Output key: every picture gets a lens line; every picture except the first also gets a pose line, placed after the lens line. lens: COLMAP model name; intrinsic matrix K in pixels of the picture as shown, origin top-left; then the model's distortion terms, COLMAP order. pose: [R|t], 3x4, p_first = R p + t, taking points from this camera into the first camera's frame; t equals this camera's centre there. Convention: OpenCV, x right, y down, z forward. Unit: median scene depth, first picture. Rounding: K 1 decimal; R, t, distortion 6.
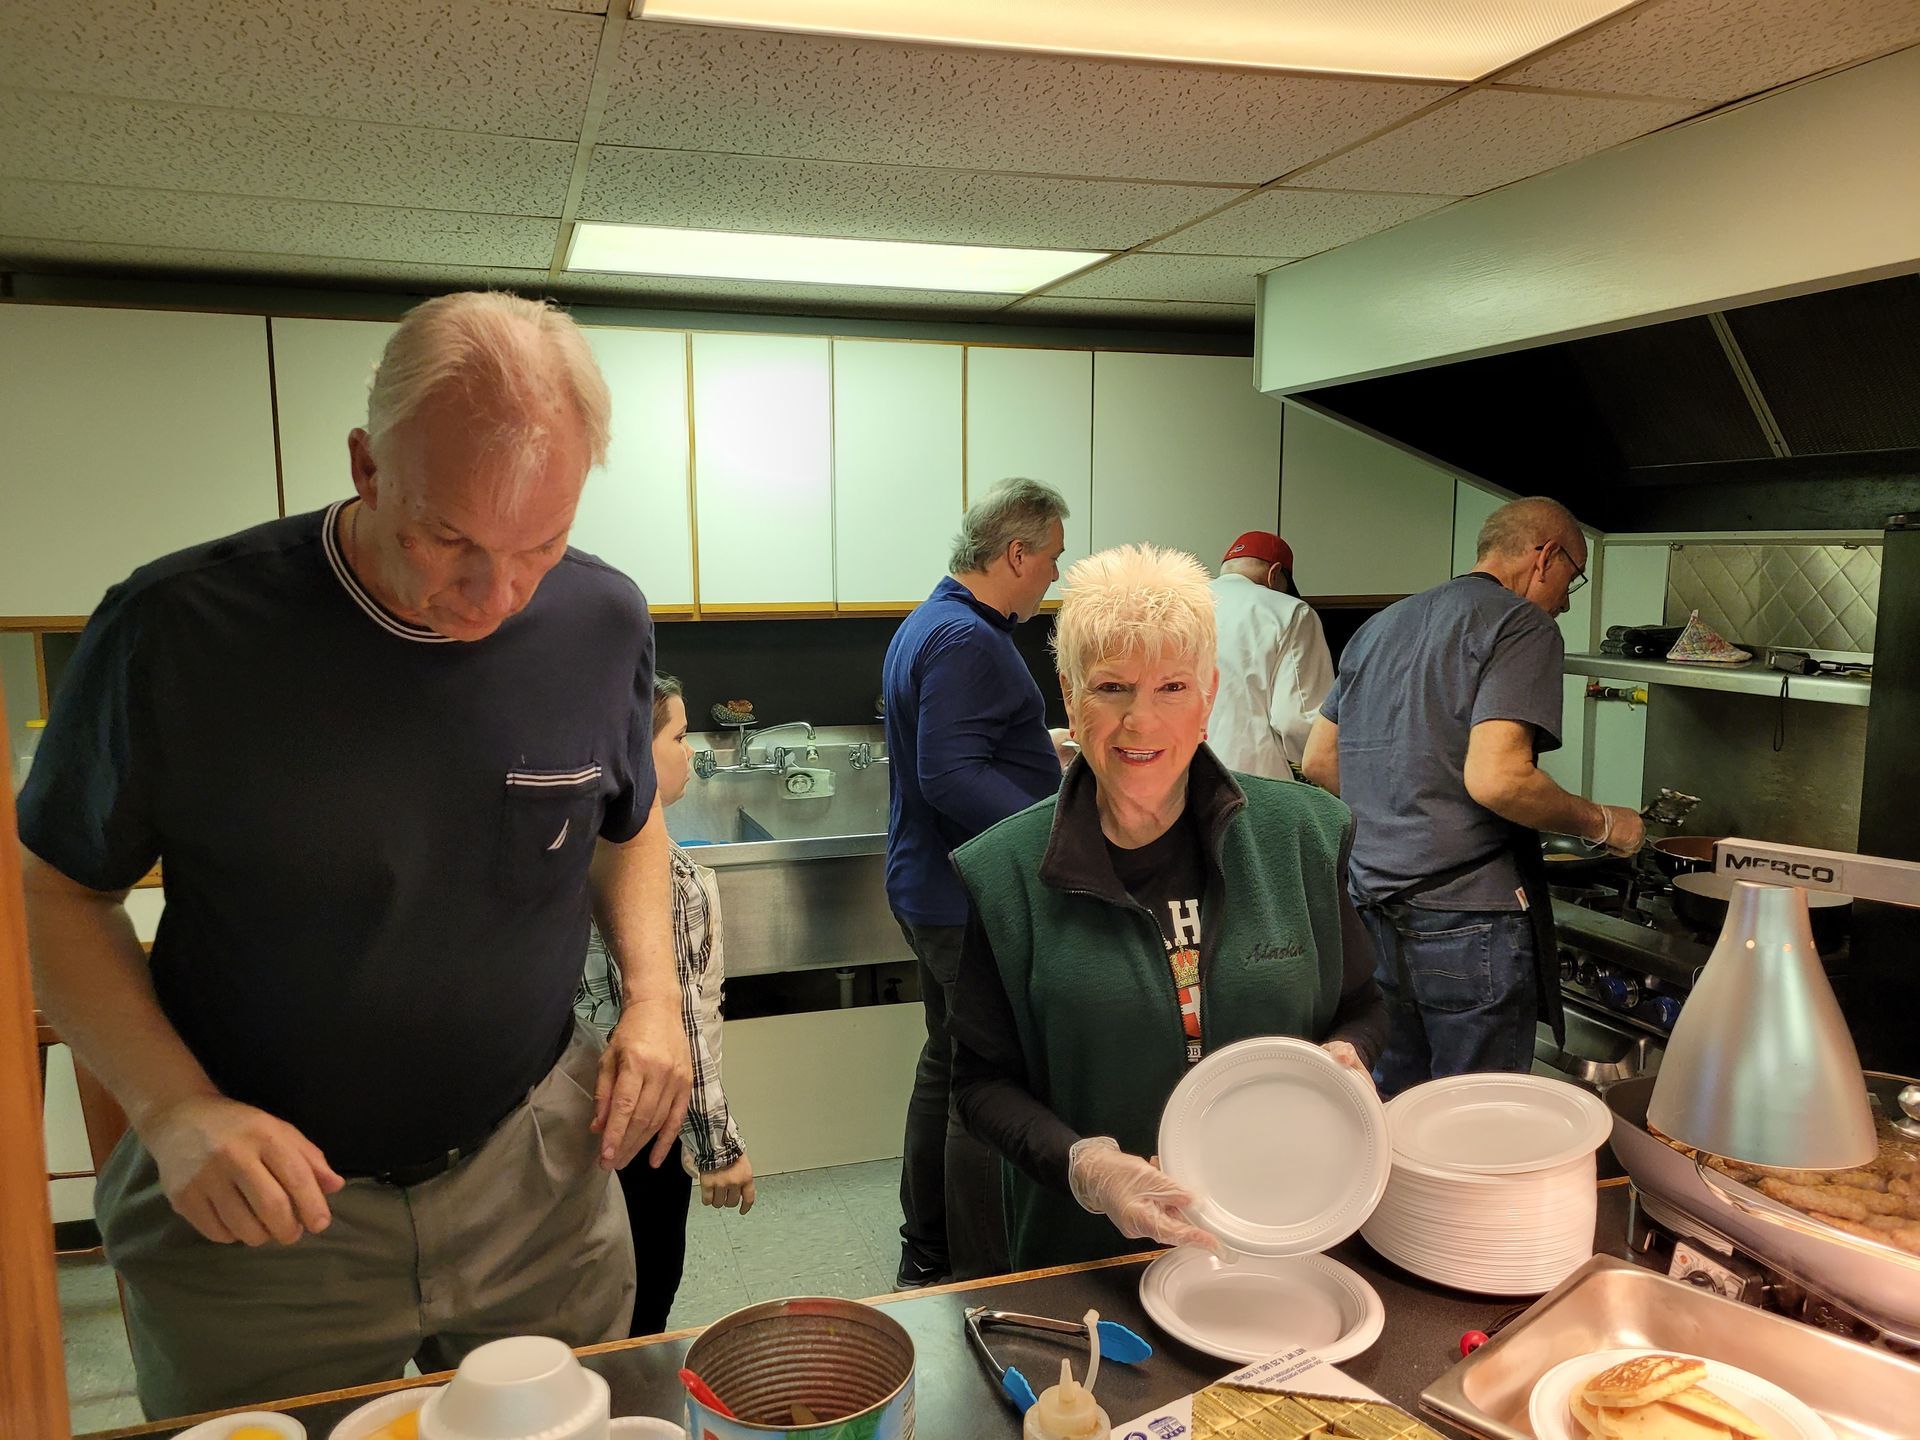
lens RADIAL K [[1473.5, 0, 956.2], [0, 1473.5, 721.0], [0, 0, 1]] dist [0.045154, 0.002098]
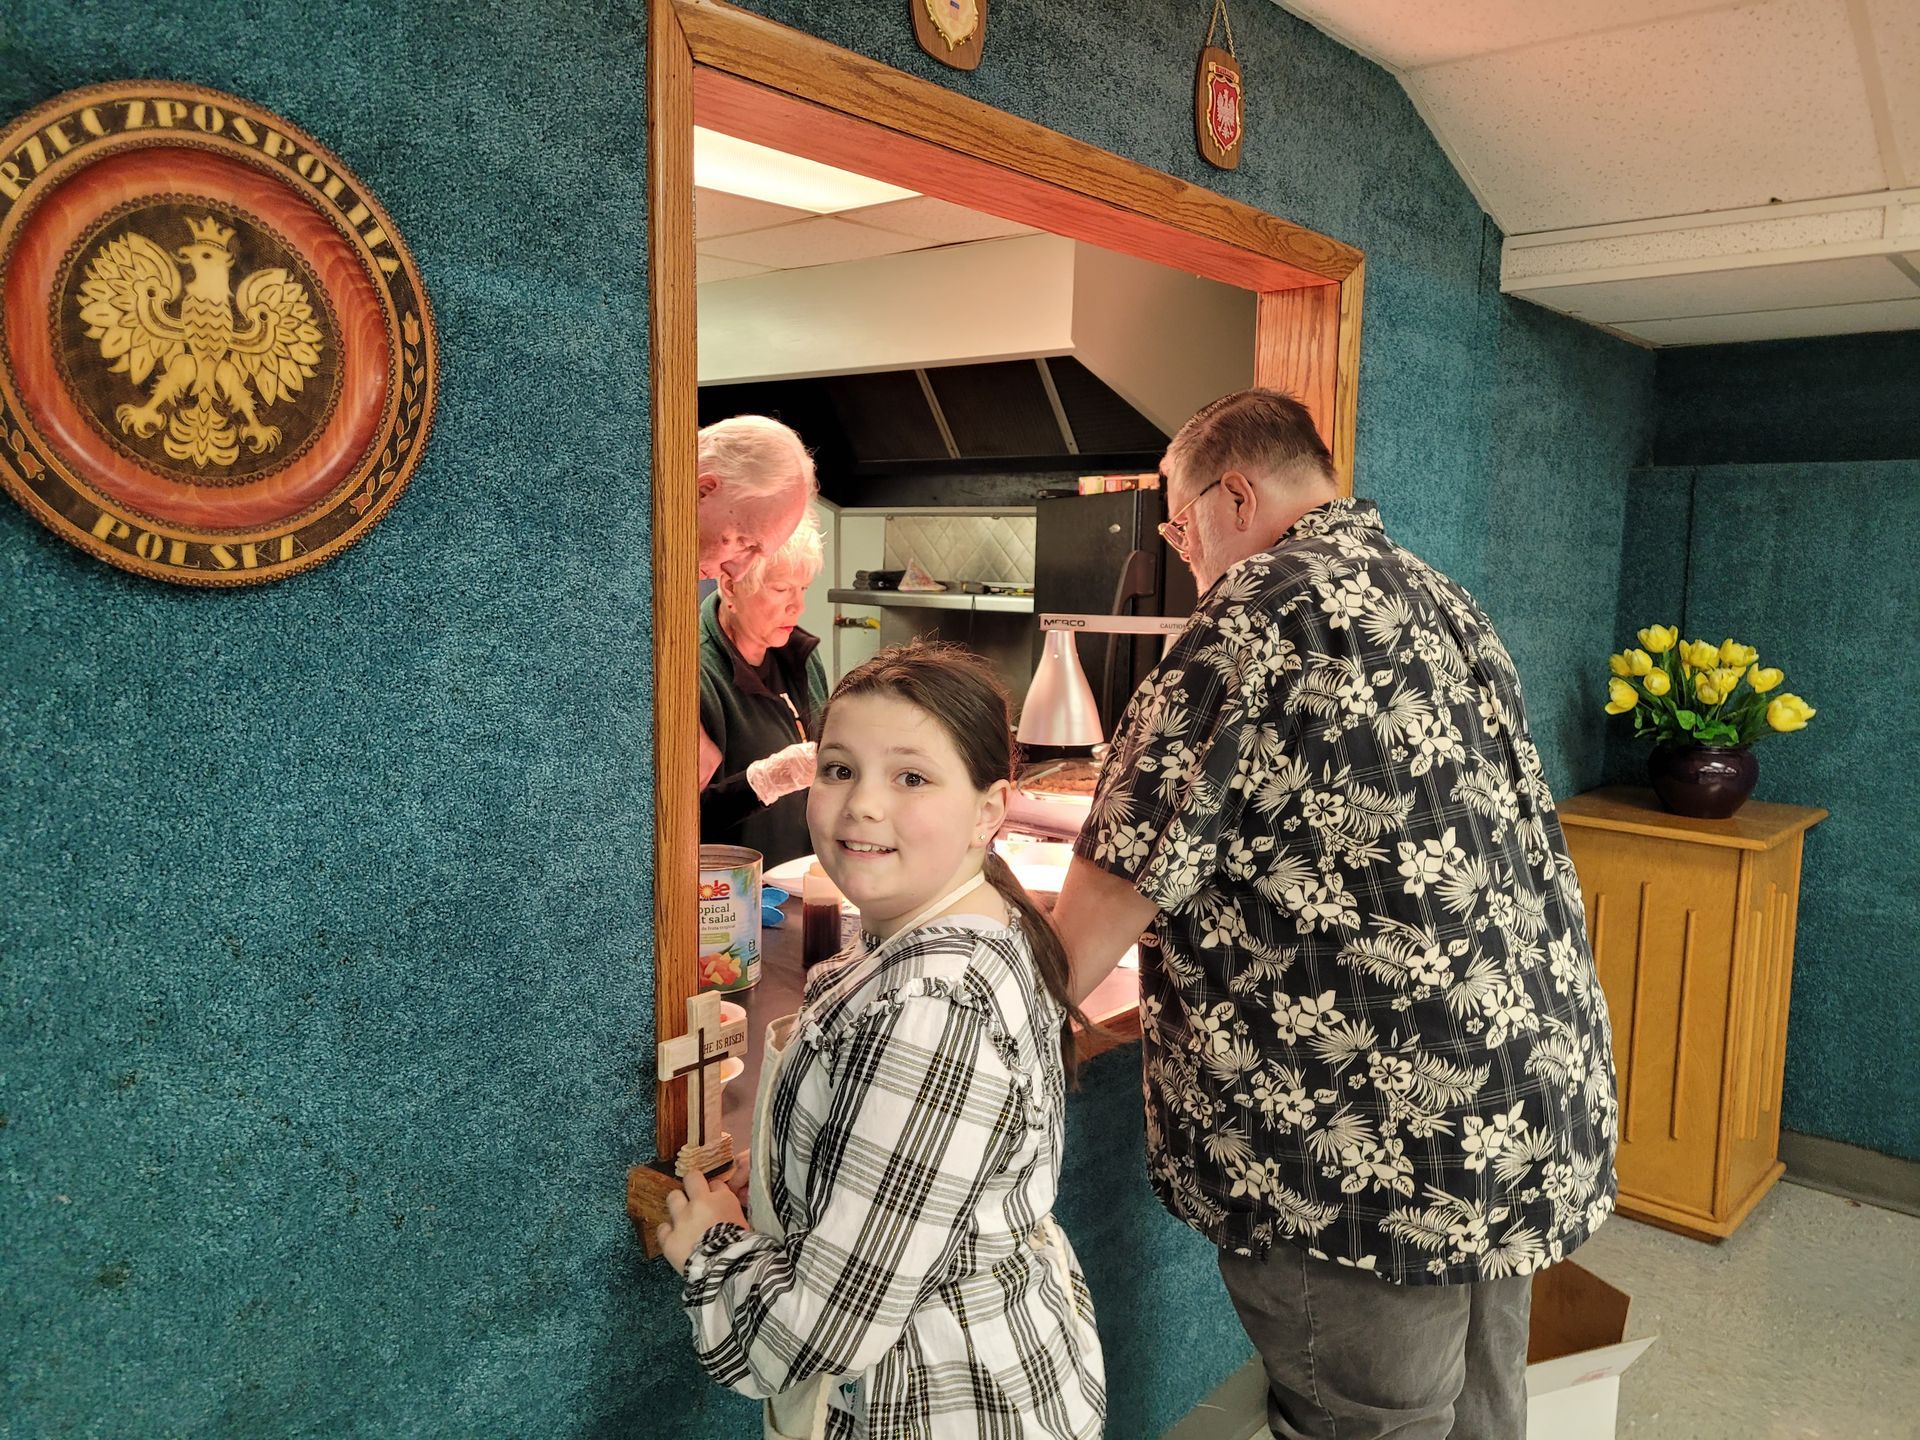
lens RADIAL K [[1473.5, 0, 958.6], [0, 1473.5, 721.7], [0, 0, 1]] dist [0.045154, 0.002098]
pose [[0.844572, -0.051056, 0.533003, -0.269718], [0.047310, 0.998666, 0.020698, 0.063252], [-0.533348, 0.007736, 0.845860, -0.283678]]
